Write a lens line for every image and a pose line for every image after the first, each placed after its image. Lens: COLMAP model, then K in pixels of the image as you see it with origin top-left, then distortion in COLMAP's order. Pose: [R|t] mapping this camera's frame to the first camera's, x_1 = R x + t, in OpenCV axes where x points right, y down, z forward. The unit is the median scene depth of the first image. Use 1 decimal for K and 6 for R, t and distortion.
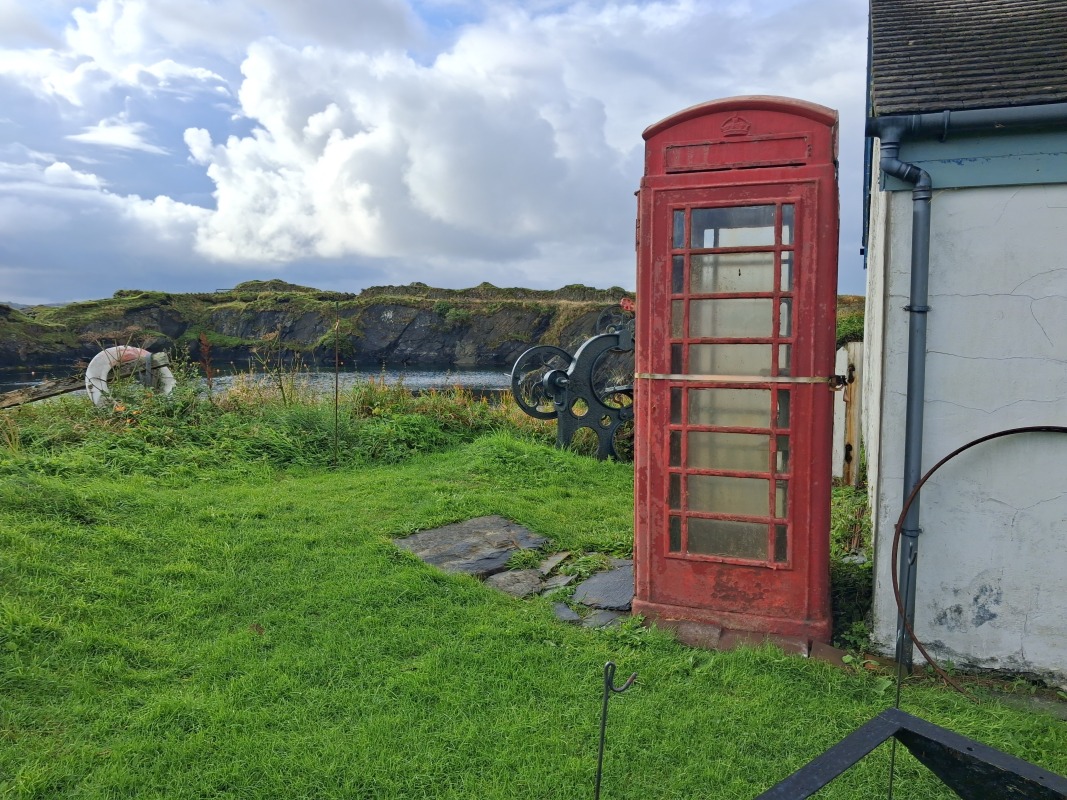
lens RADIAL K [[846.5, 0, 533.5], [0, 846.5, 409.3], [0, 0, 1]] dist [0.031752, -0.087066]
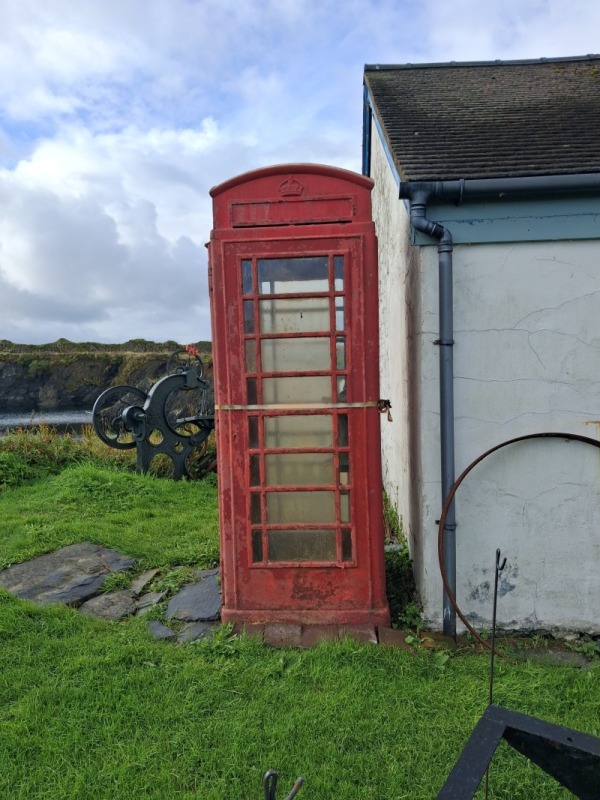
lens RADIAL K [[634.7, 0, 294.5], [0, 634.7, 414.8], [0, 0, 1]] dist [0.031752, -0.087066]
pose [[0.958280, -0.047236, 0.281902, -0.015654], [0.055855, 0.998183, -0.022612, -0.005817], [-0.280322, 0.037414, 0.959177, 0.176824]]
